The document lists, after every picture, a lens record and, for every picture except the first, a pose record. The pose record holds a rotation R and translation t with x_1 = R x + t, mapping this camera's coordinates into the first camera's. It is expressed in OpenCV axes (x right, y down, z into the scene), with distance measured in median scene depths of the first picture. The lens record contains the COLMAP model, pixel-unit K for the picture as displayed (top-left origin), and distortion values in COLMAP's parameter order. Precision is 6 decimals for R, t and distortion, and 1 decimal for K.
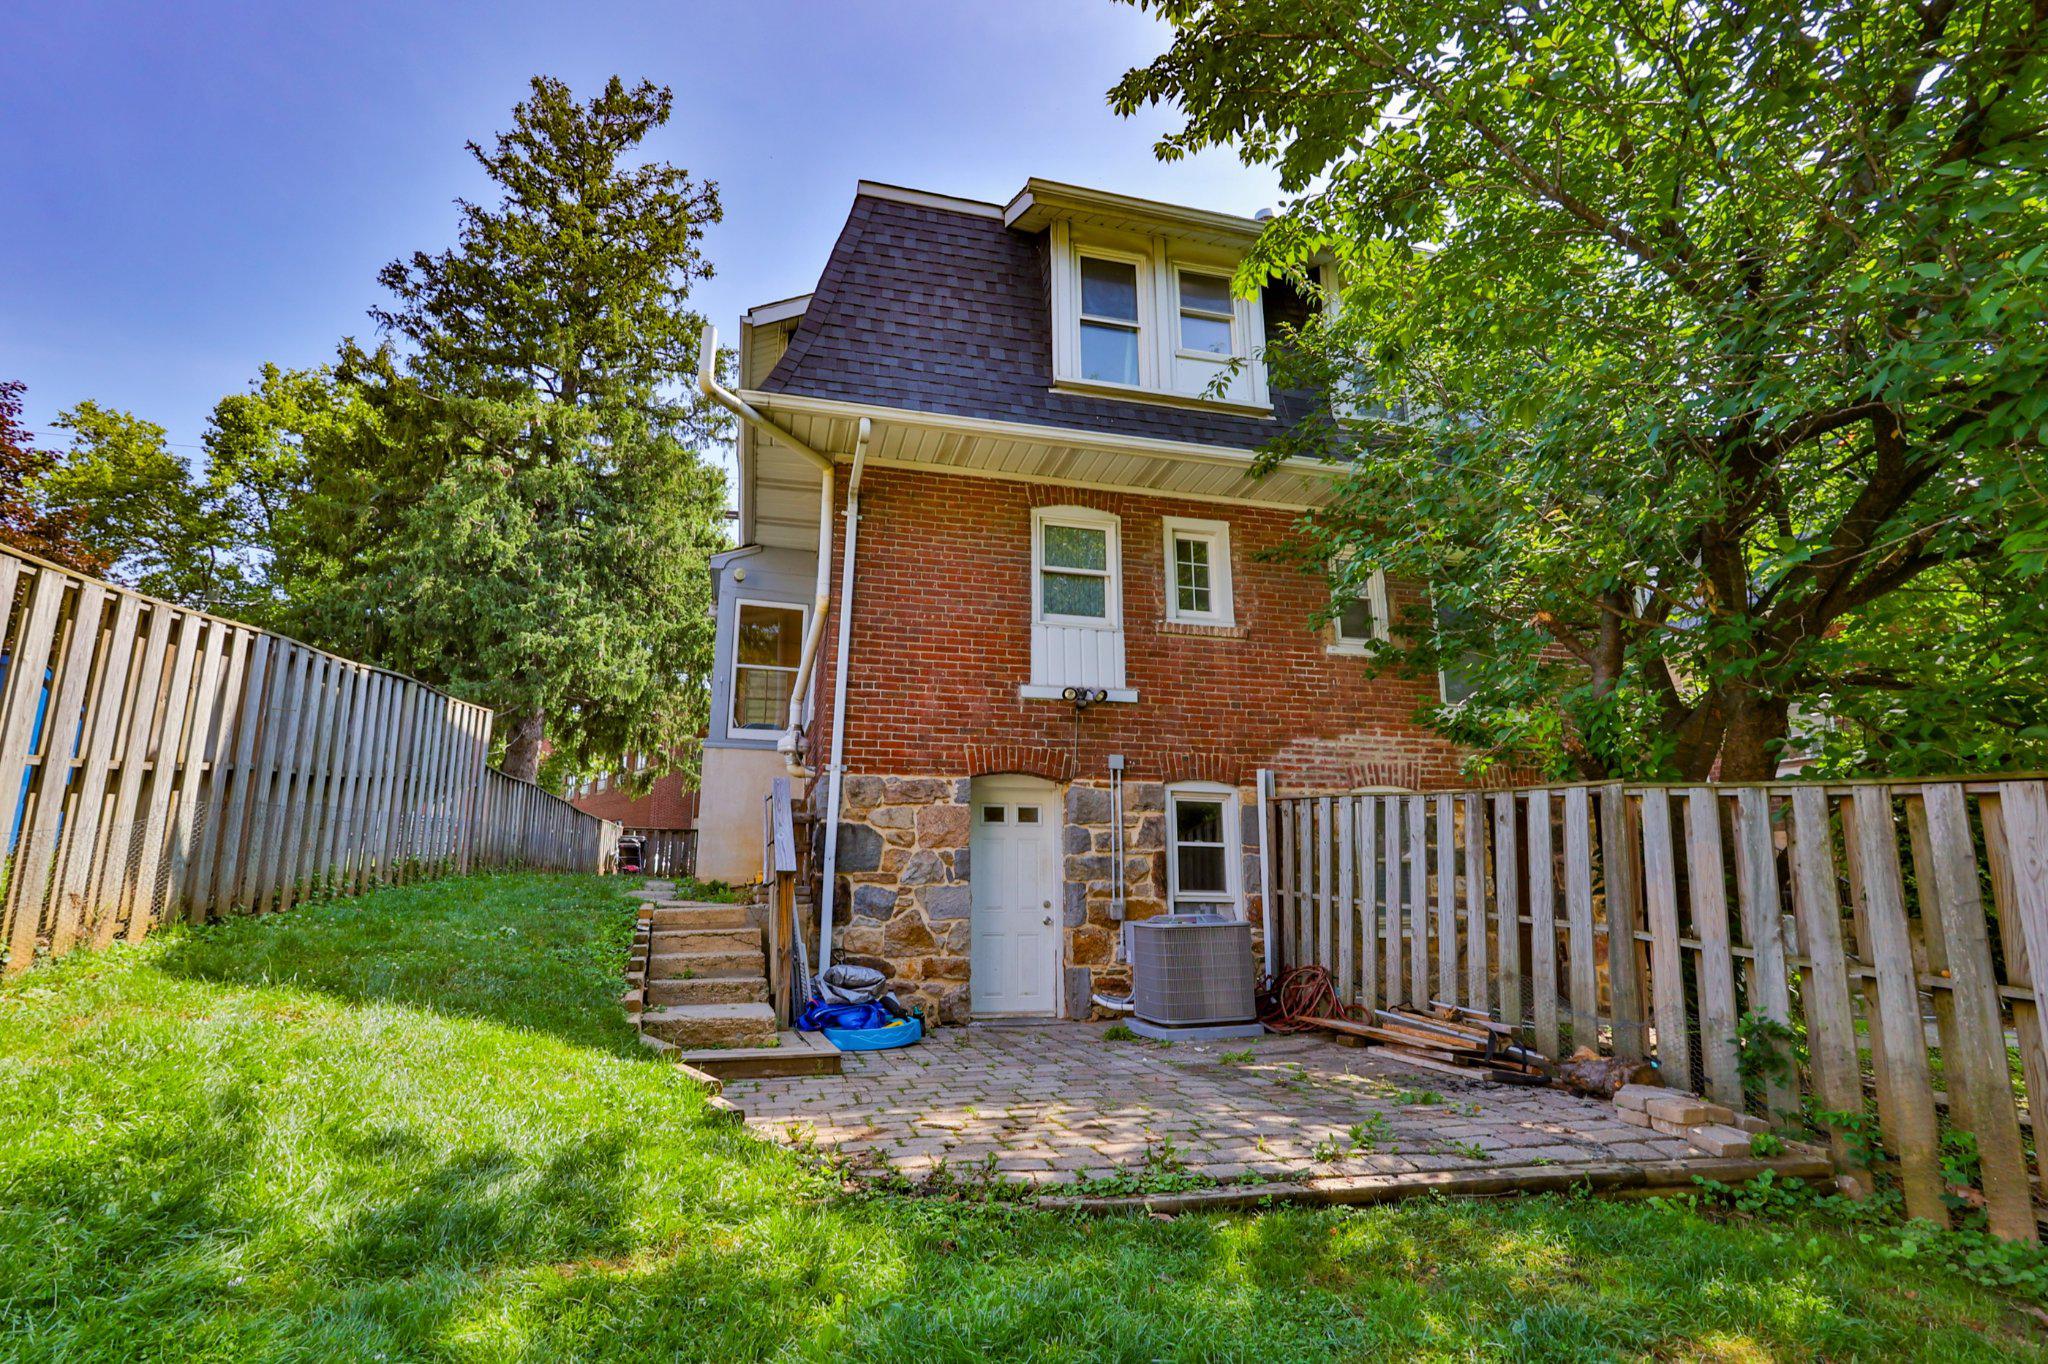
lens RADIAL K [[997.5, 0, 1023.5], [0, 997.5, 682.1], [0, 0, 1]] dist [-0.004557, 0.002209]
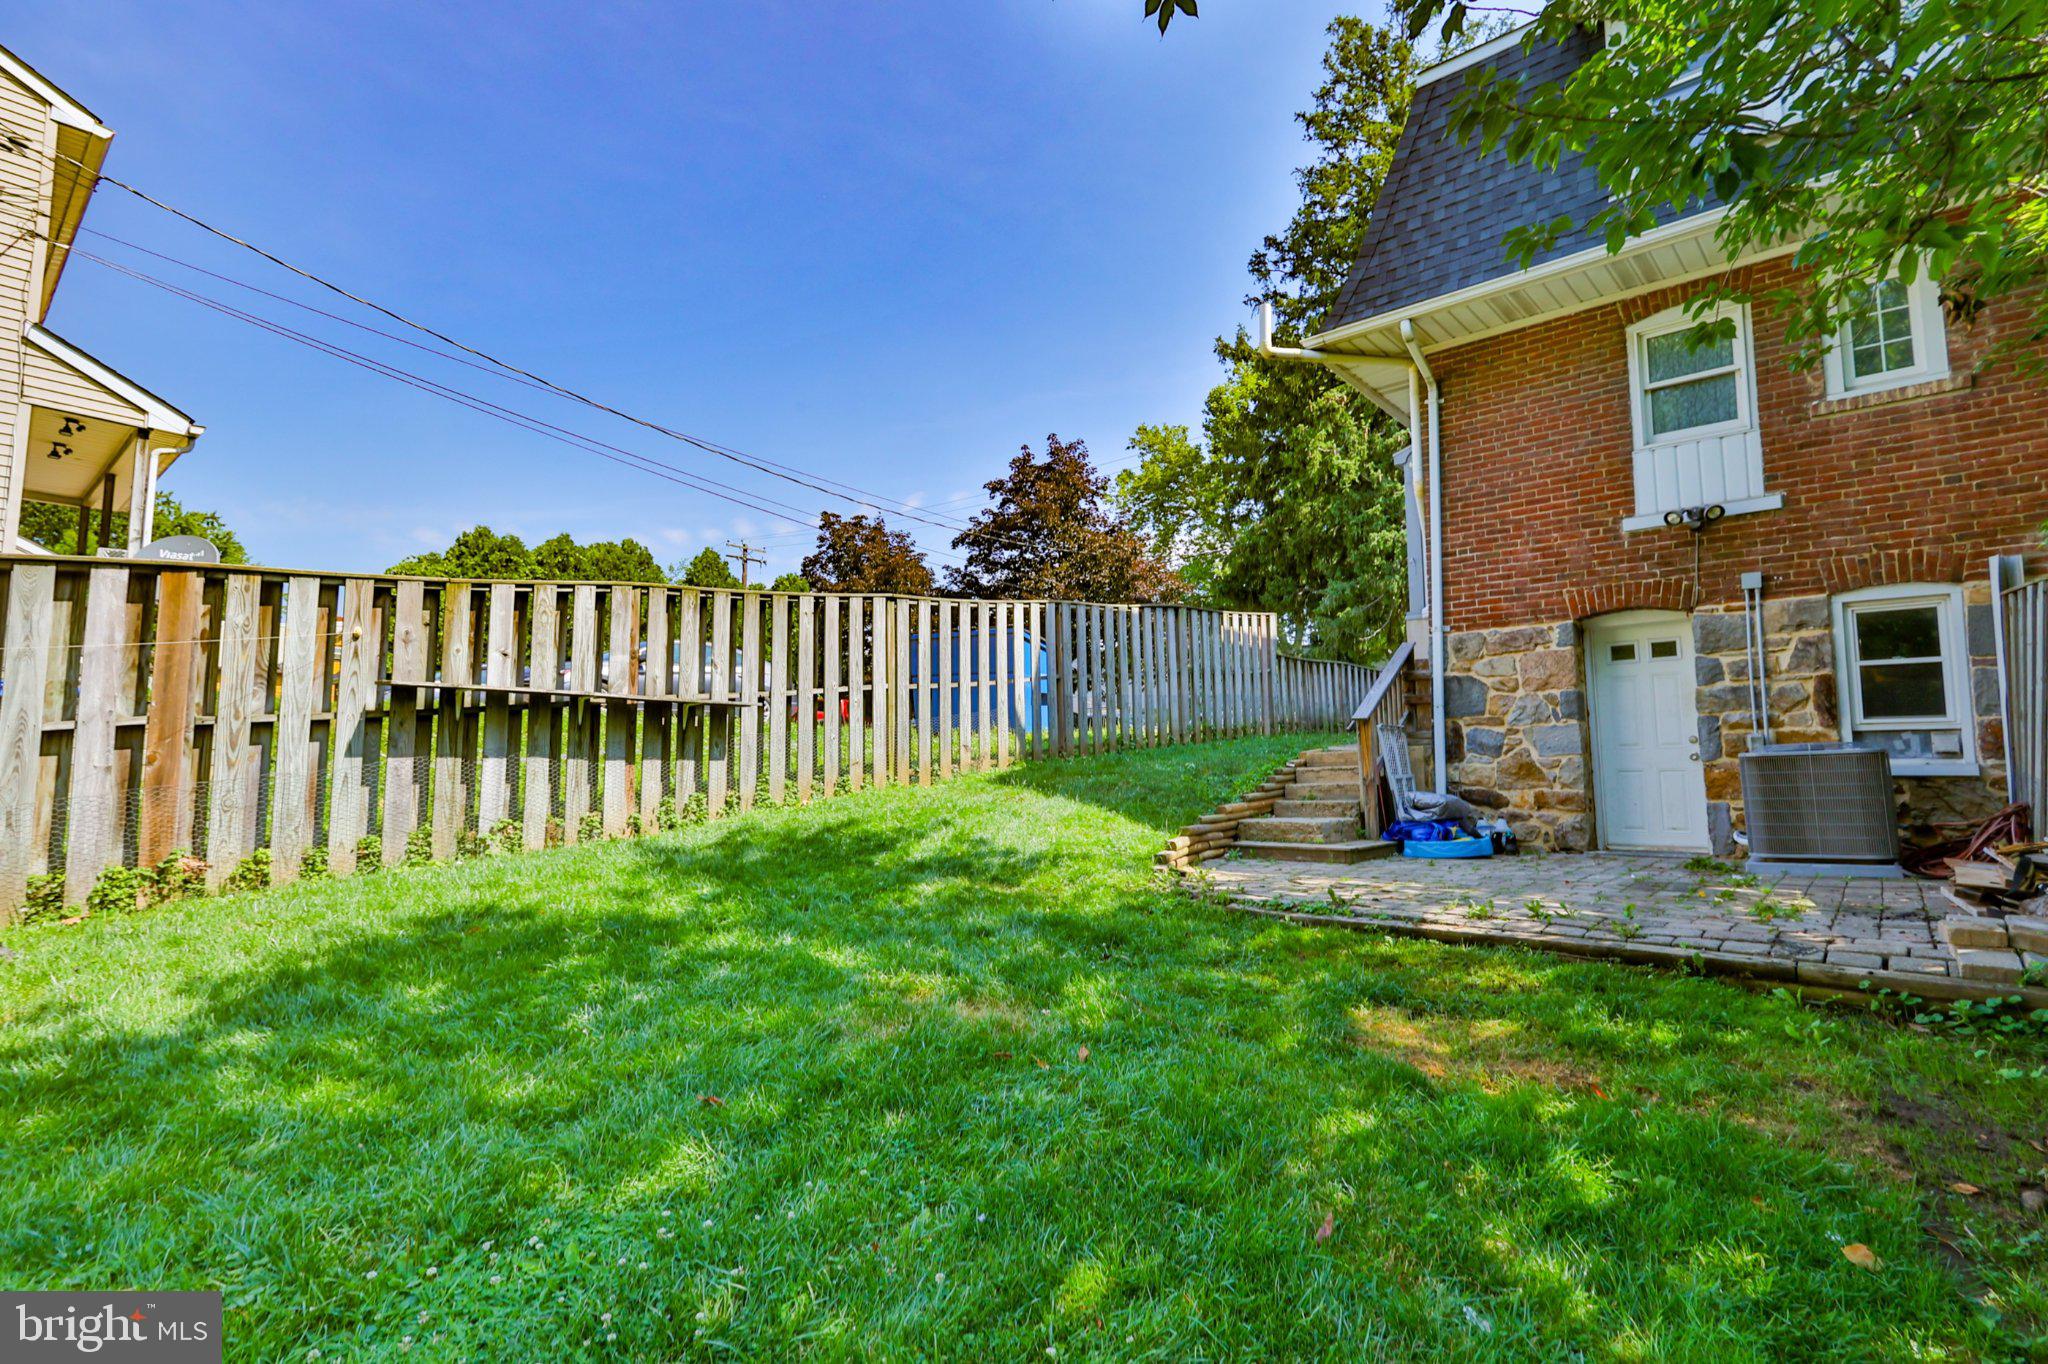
lens RADIAL K [[995.5, 0, 1019.3], [0, 995.5, 682.0], [0, 0, 1]] dist [-0.000992, 0.000013]
pose [[0.561598, -0.083607, -0.823176, 0.450938], [0.188434, 0.981662, 0.028853, 0.019673], [0.805668, -0.171318, 0.567053, -0.051086]]
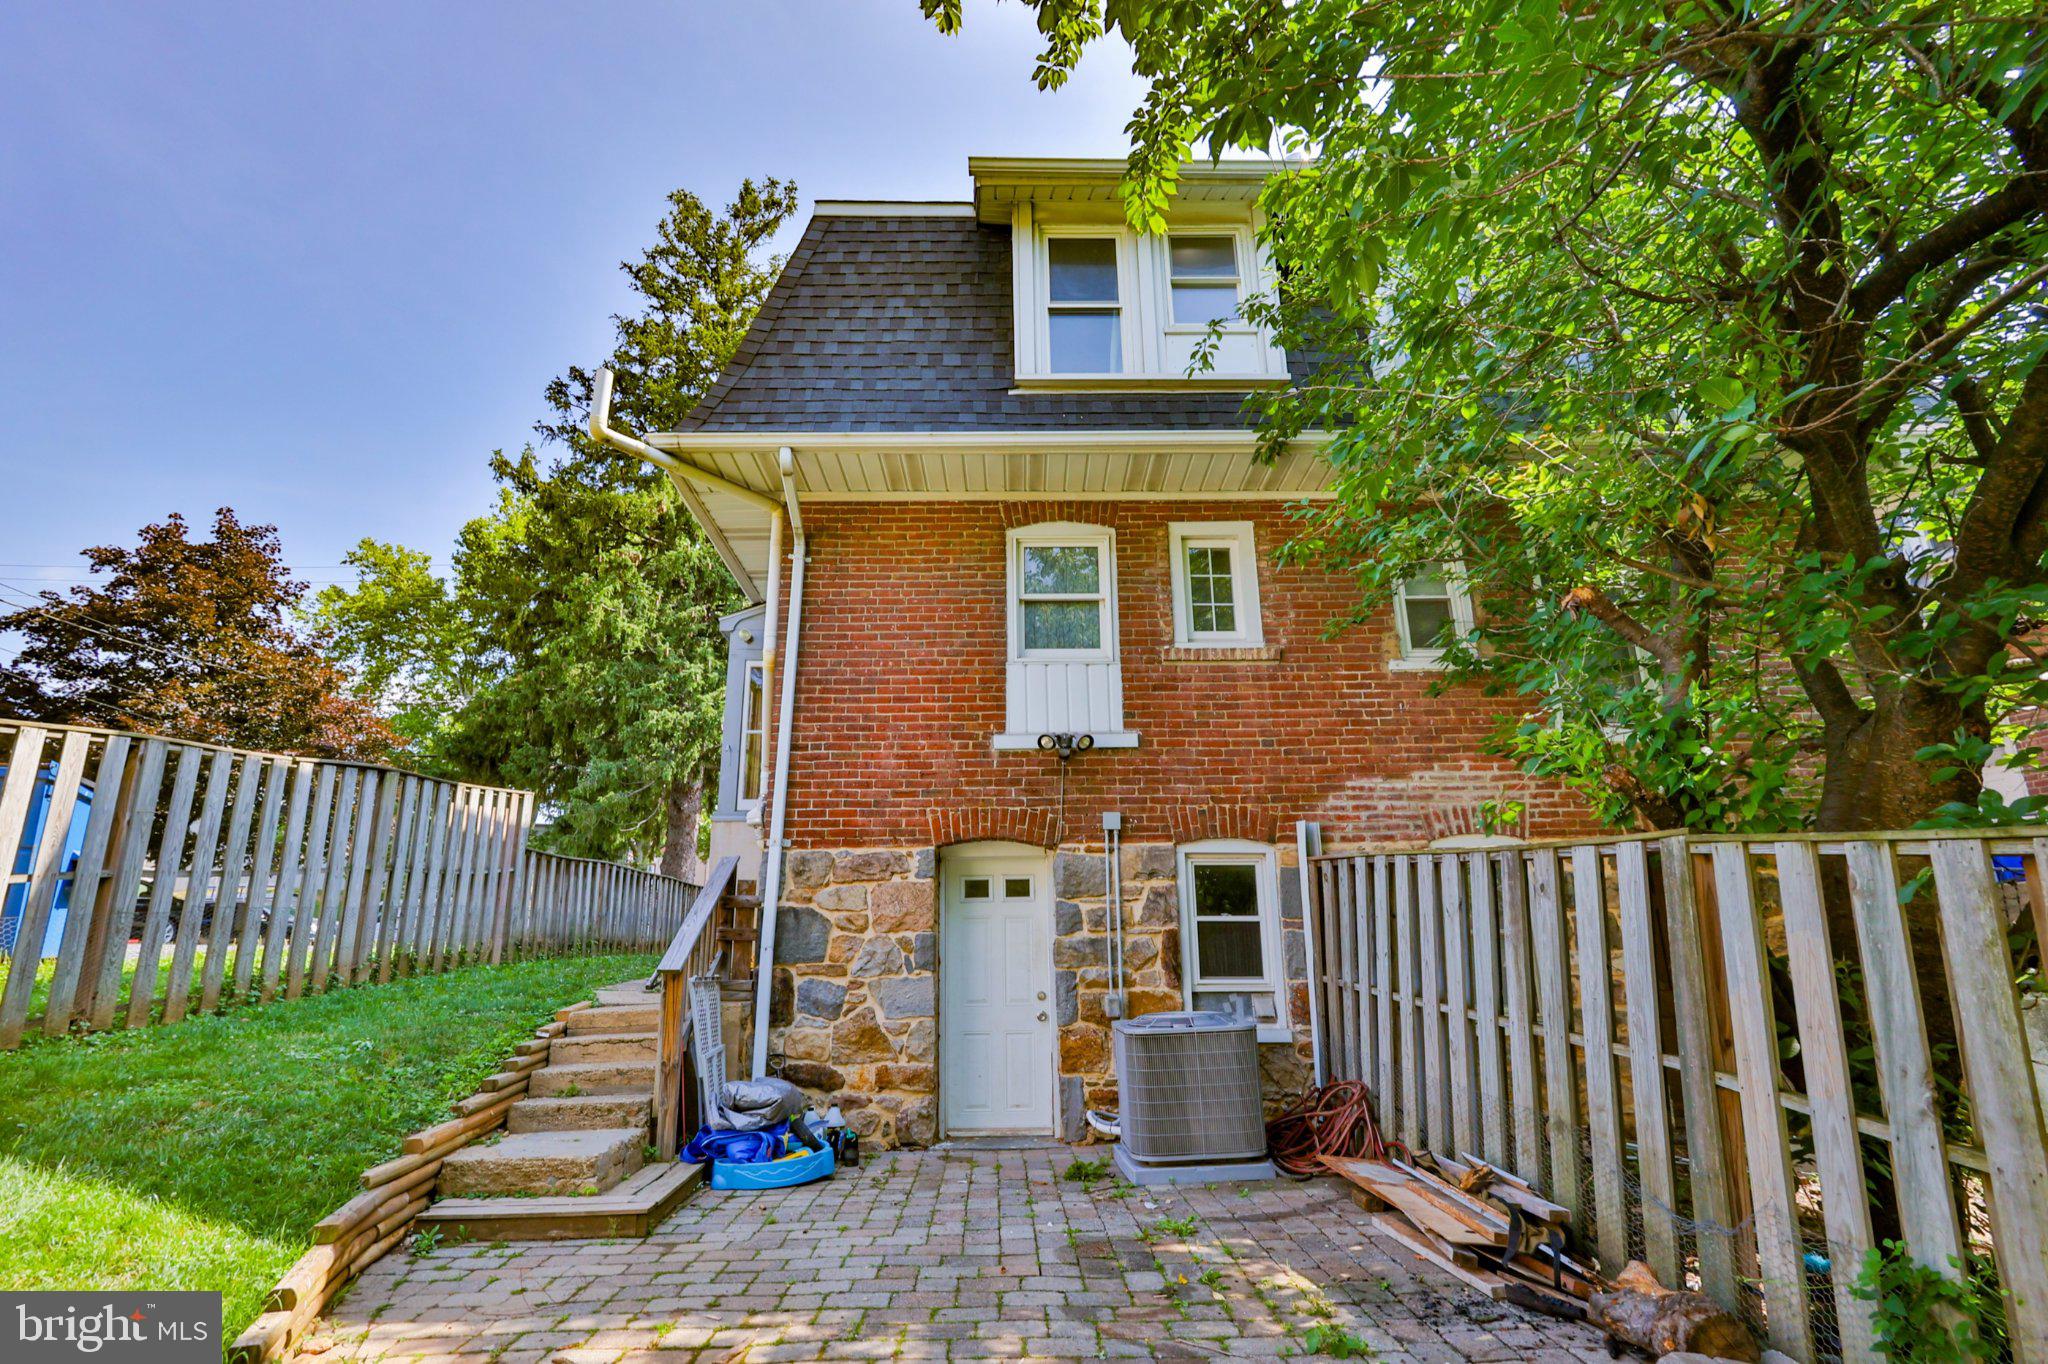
lens RADIAL K [[997.5, 0, 1023.5], [0, 997.5, 682.1], [0, 0, 1]] dist [-0.004557, 0.002209]
pose [[0.972924, -0.074770, -0.218698, 0.211246], [0.063836, 0.996351, -0.056652, 0.007605], [0.222135, 0.041157, 0.974147, 0.173561]]
